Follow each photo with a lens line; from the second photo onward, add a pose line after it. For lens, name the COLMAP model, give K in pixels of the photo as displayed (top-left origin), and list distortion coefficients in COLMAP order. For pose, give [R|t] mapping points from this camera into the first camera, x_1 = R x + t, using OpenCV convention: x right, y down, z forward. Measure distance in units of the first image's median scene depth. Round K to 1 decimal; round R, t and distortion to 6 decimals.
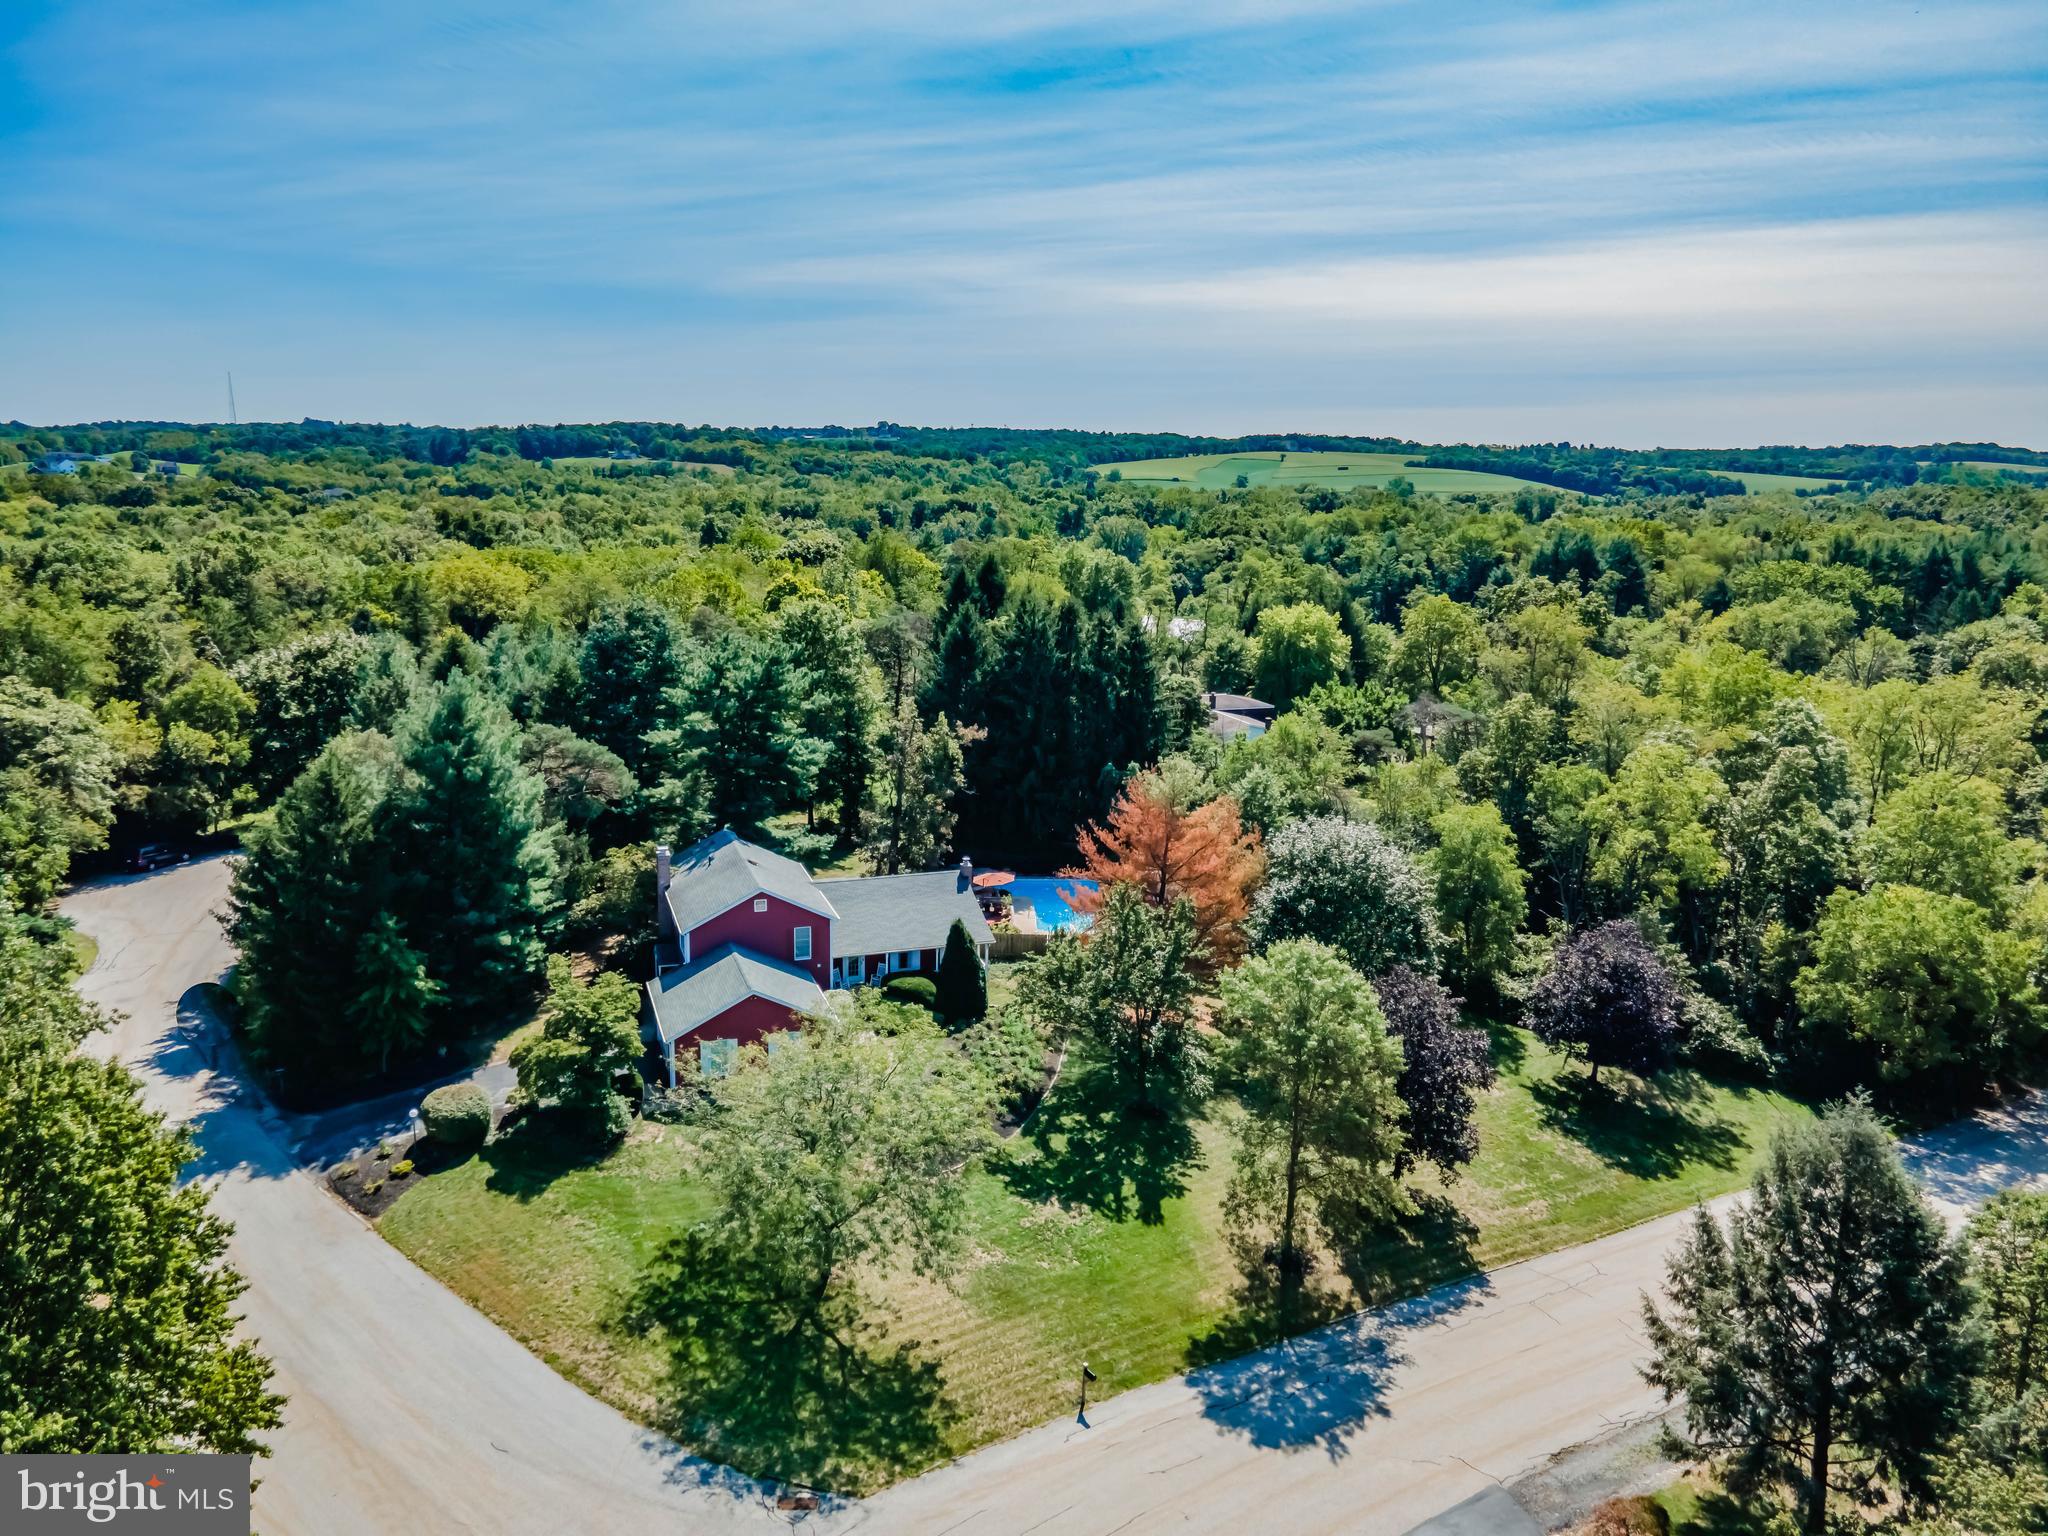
lens RADIAL K [[1484.4, 0, 1020.3], [0, 1484.4, 762.3], [0, 0, 1]] dist [0.038853, 0.013035]
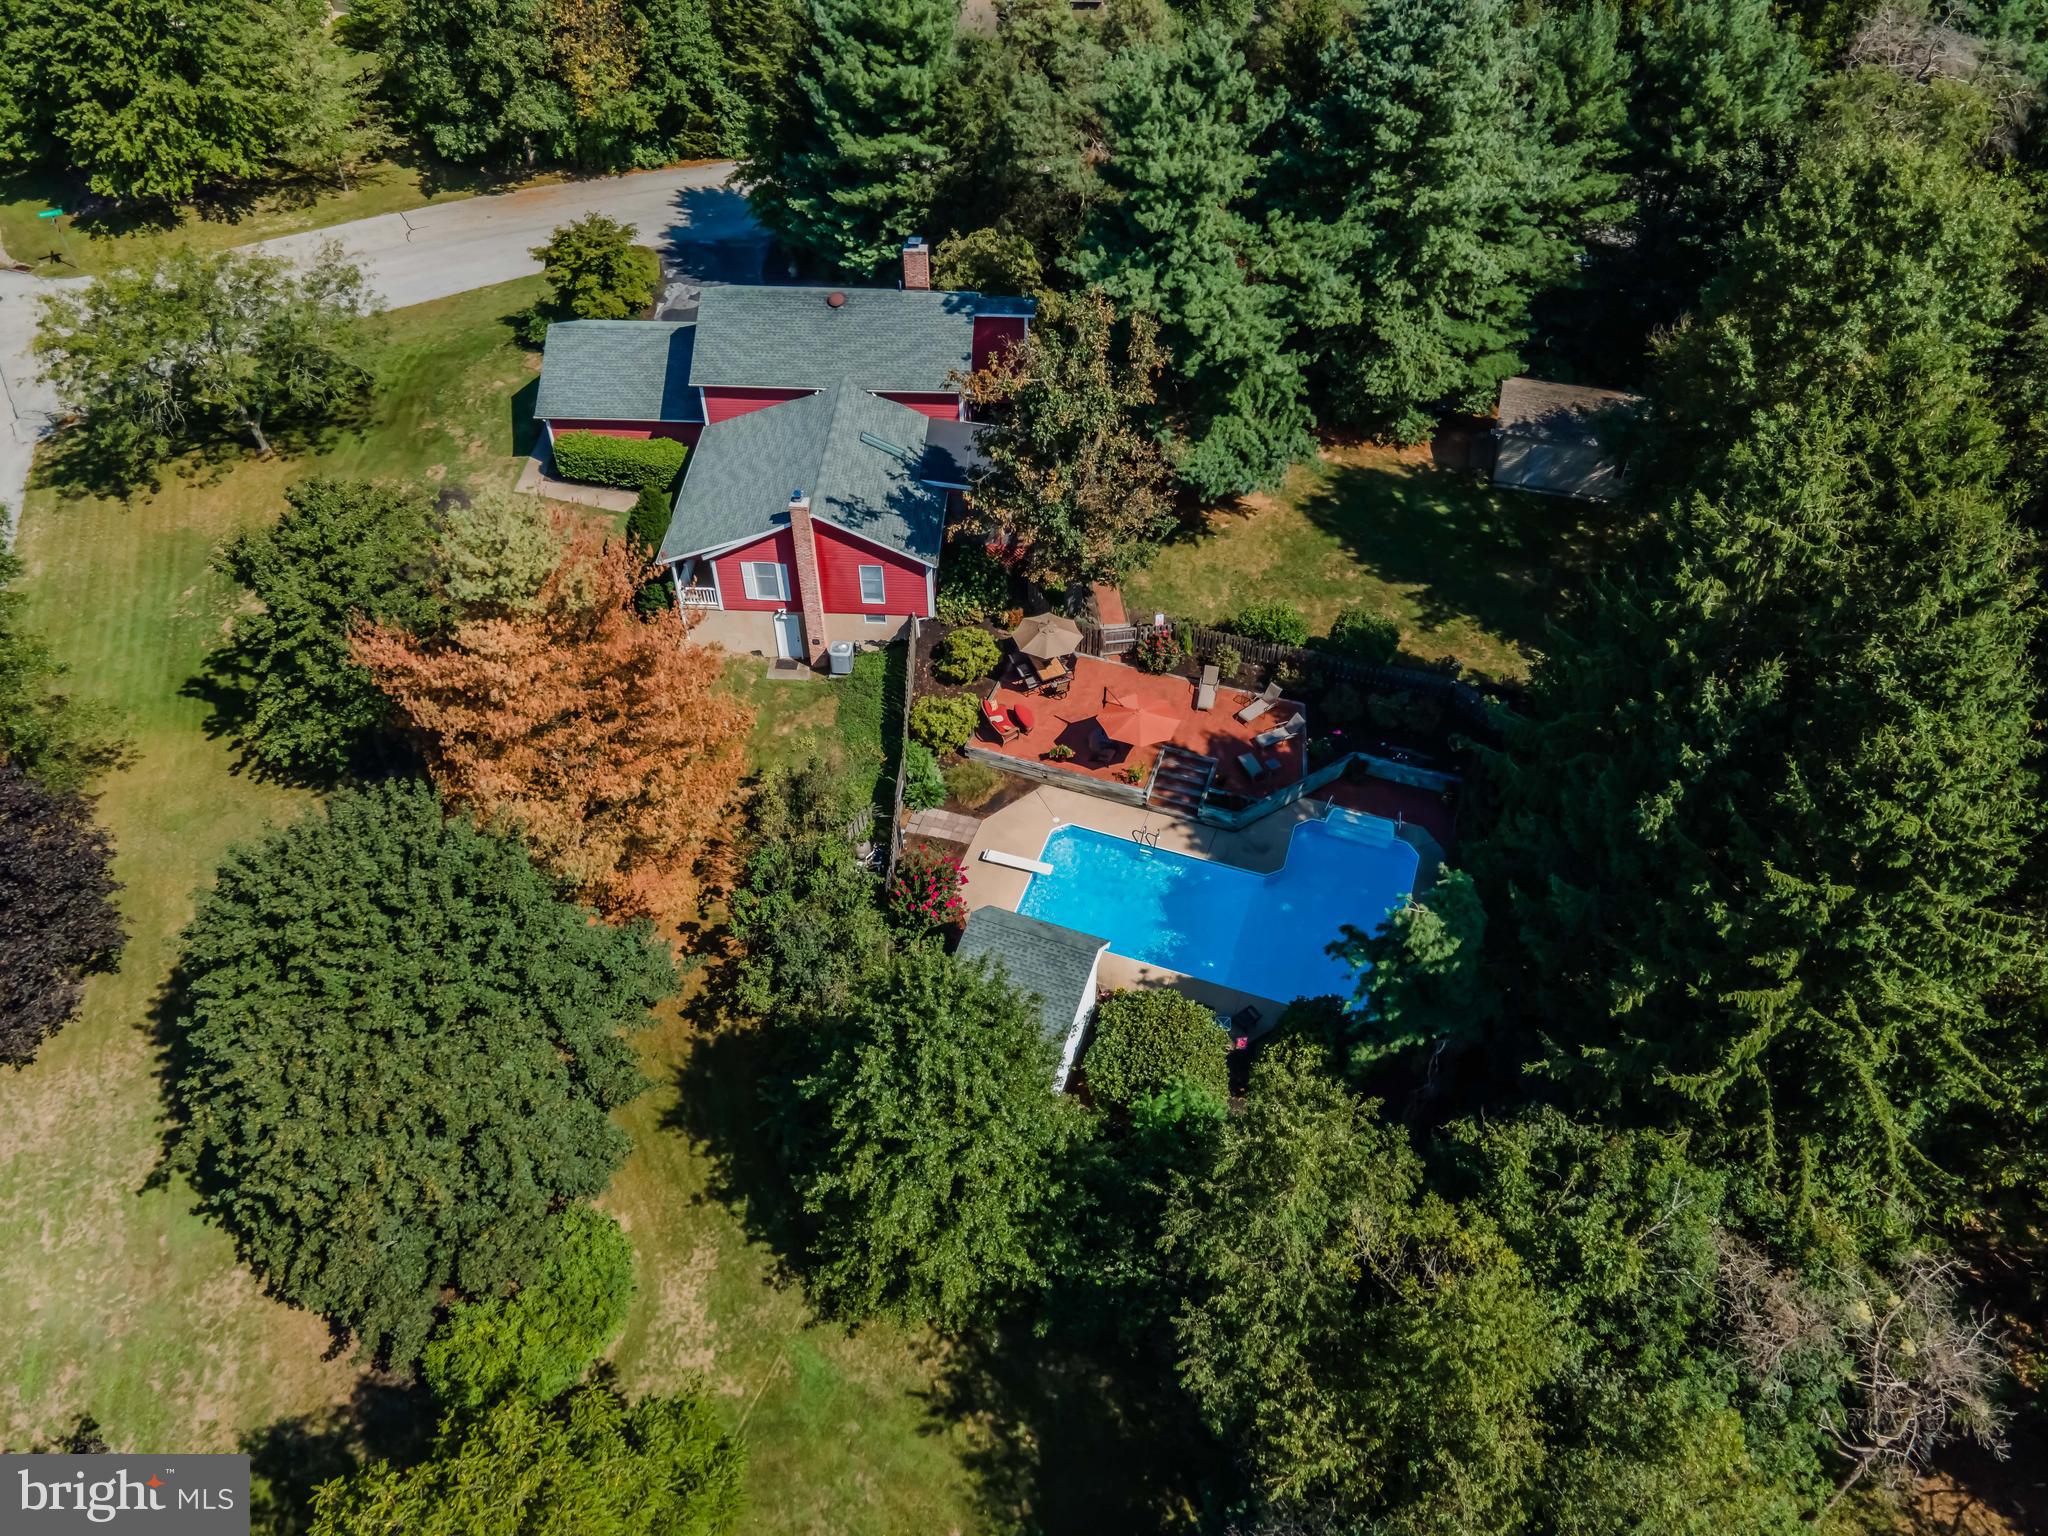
lens RADIAL K [[1484.4, 0, 1031.3], [0, 1484.4, 738.8], [0, 0, 1]] dist [0.038853, 0.013035]
pose [[-0.360404, 0.644271, -0.674555, 0.301637], [-0.185183, 0.659341, 0.728681, -0.243853], [0.914230, 0.387536, -0.118321, 0.886972]]
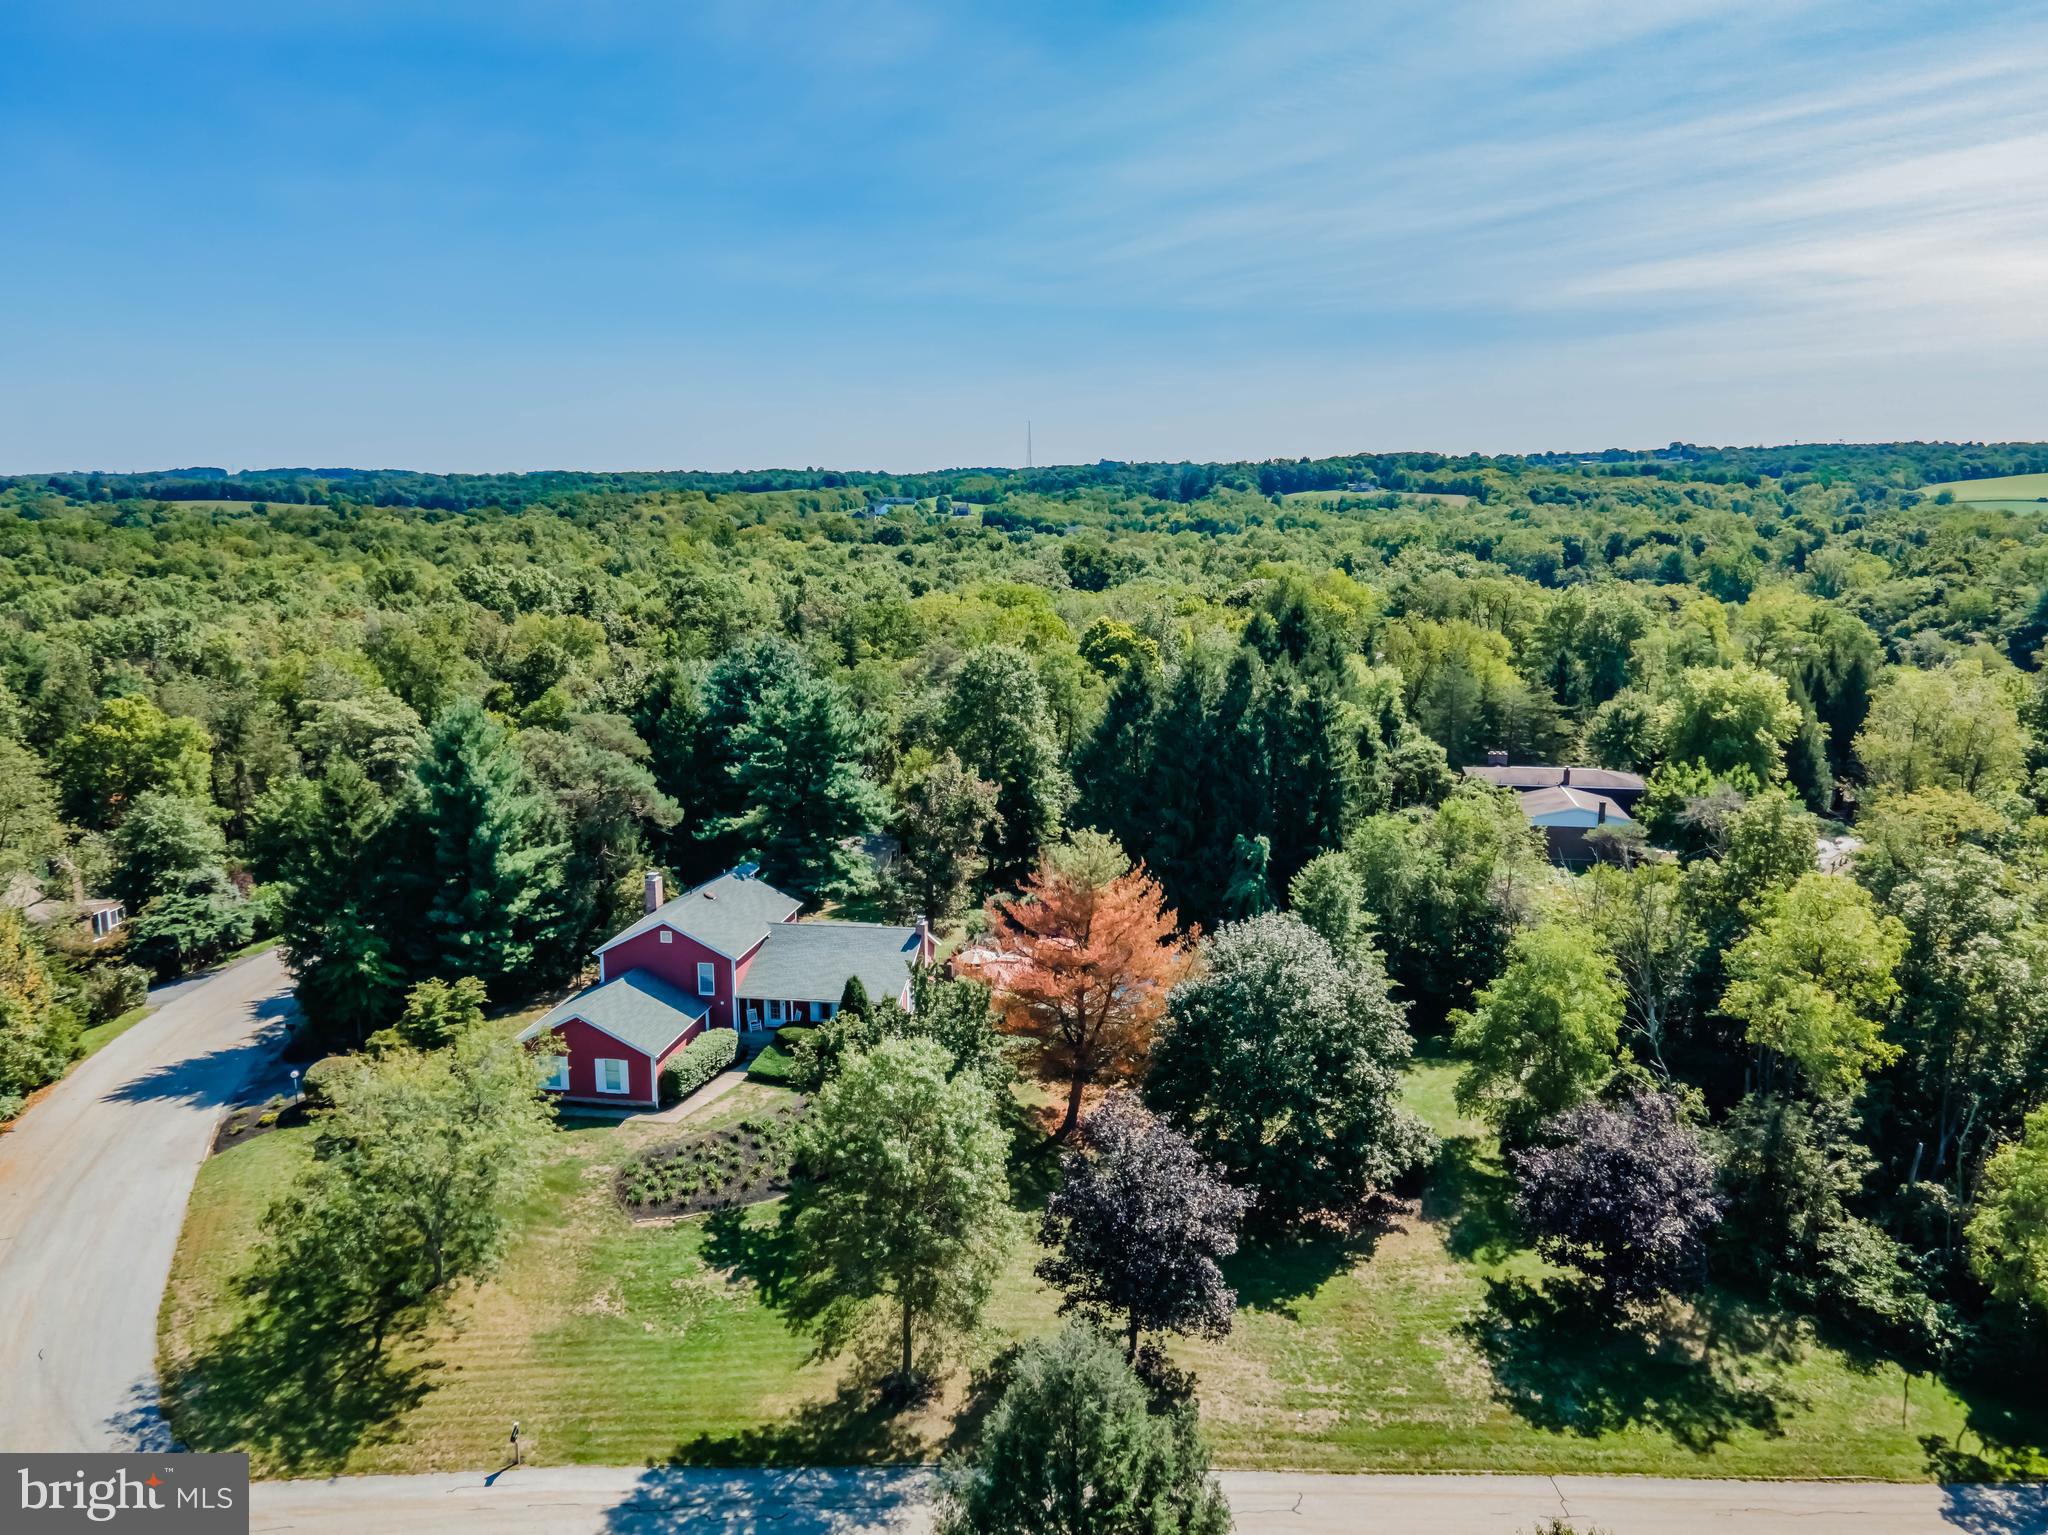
lens RADIAL K [[1540.9, 0, 1013.0], [0, 1540.9, 785.9], [0, 0, 1]] dist [0.030095, 0.026175]
pose [[0.879456, 0.073757, -0.470231, 0.356313], [-0.079254, 0.996821, 0.008129, -0.024226], [0.469336, 0.030119, 0.882506, 0.105220]]
